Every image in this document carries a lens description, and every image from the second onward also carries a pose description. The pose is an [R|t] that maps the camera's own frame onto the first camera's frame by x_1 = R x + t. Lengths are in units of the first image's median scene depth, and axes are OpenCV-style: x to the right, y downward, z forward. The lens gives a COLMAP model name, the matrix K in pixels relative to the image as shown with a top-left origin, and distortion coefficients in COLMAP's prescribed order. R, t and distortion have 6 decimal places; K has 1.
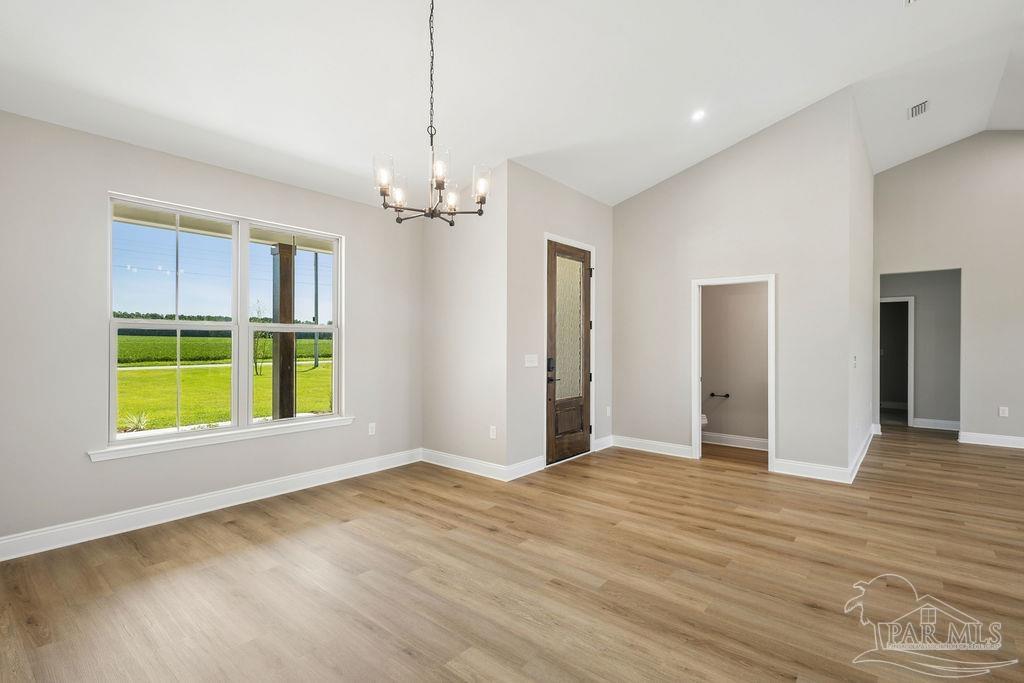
lens RADIAL K [[510.6, 0, 512.0], [0, 510.6, 341.5], [0, 0, 1]] dist [0.043122, 0.000364]
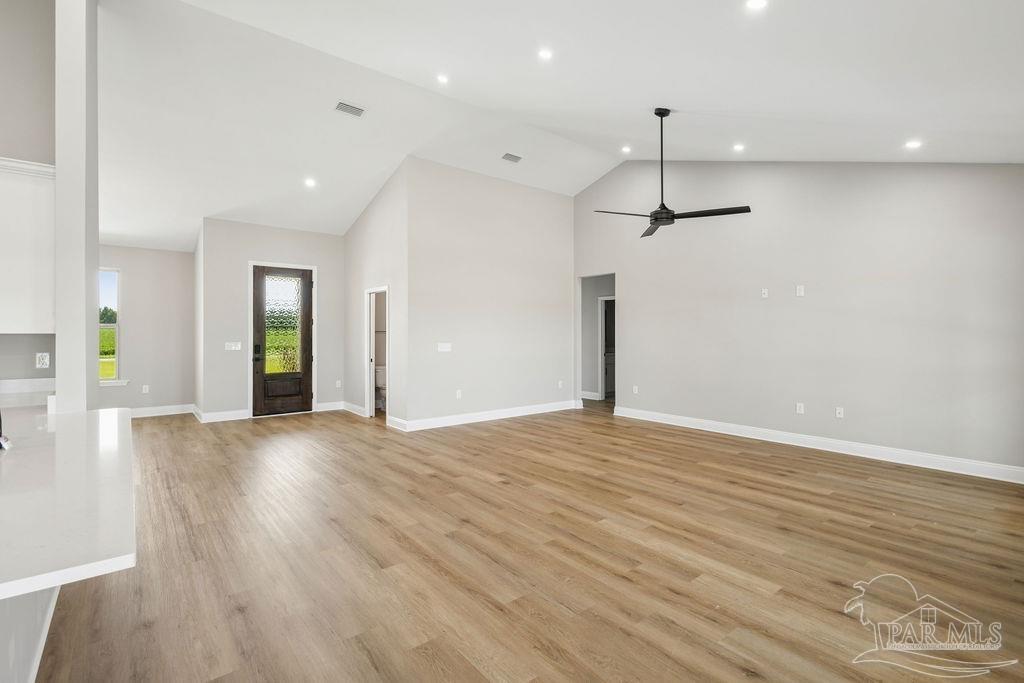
lens RADIAL K [[474.0, 0, 509.9], [0, 474.0, 337.0], [0, 0, 1]] dist [0.011315, -0.000067]
pose [[0.973509, -0.005512, -0.228583, 0.991031], [0.005995, 0.999981, 0.001419, 0.011322], [0.228570, -0.002752, 0.973523, -0.157682]]
